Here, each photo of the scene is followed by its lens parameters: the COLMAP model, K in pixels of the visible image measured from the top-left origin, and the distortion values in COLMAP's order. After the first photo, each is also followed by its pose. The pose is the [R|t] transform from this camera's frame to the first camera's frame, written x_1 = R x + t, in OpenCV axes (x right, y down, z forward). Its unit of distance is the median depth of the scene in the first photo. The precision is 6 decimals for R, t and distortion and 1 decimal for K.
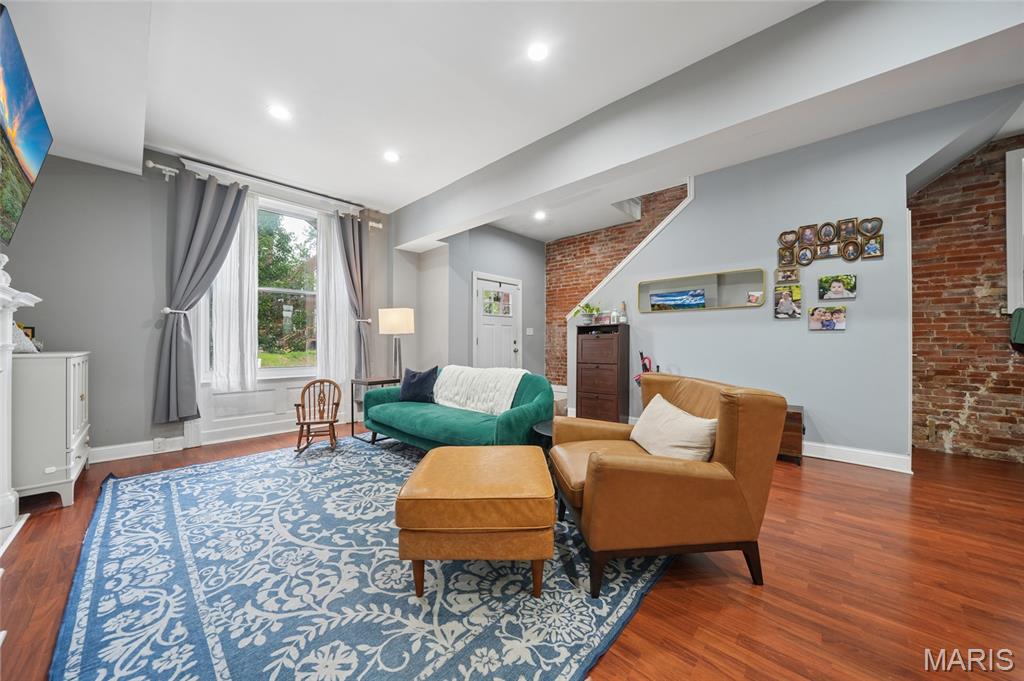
lens RADIAL K [[360.0, 0, 511.8], [0, 360.0, 338.0], [0, 0, 1]] dist [-0.008754, 0.000075]
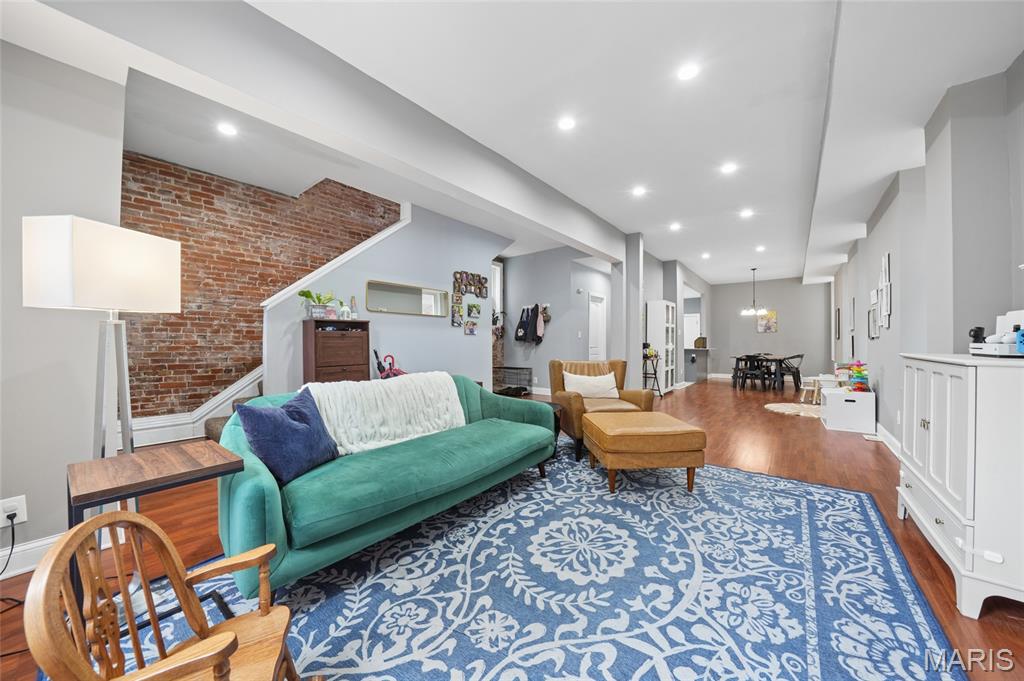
lens RADIAL K [[360.2, 0, 512.0], [0, 360.2, 340.5], [0, 0, 1]] dist [-0.023545, 0.000255]
pose [[-0.082189, 0.008637, 0.996579, -0.882187], [-0.008946, 0.999916, -0.009404, 0.021936], [-0.996577, -0.009688, -0.082105, 0.941334]]
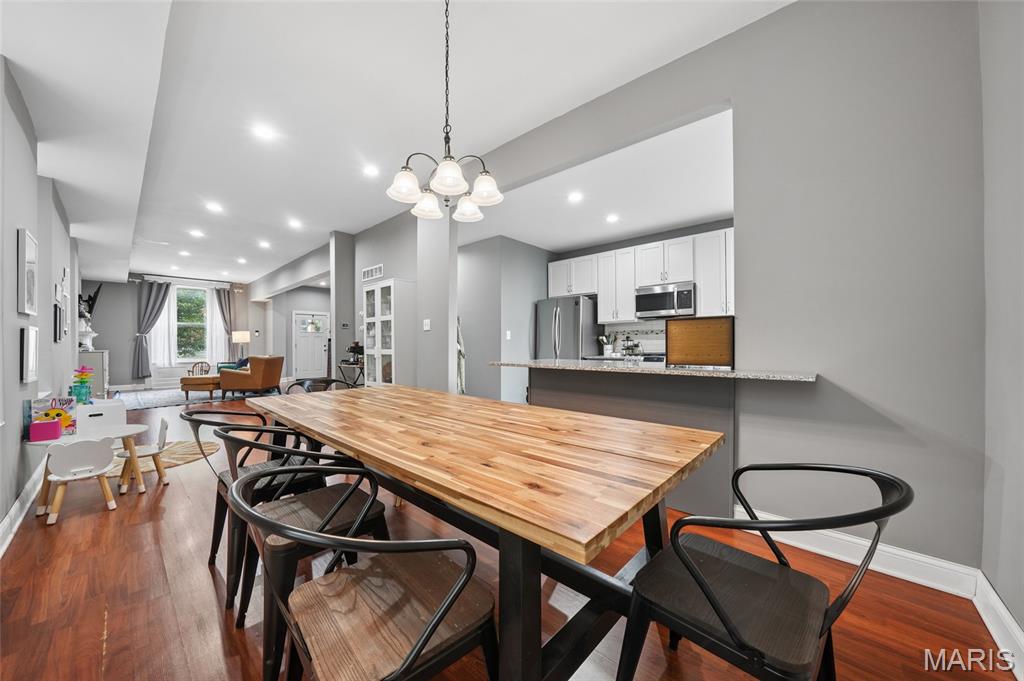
lens RADIAL K [[380.7, 0, 512.0], [0, 380.7, 340.5], [0, 0, 1]] dist [-0.000428, 0.000018]
pose [[0.999937, -0.009212, -0.006414, 1.873705], [0.009206, 0.999957, -0.000919, -0.007916], [0.006423, 0.000860, 0.999979, -1.848373]]
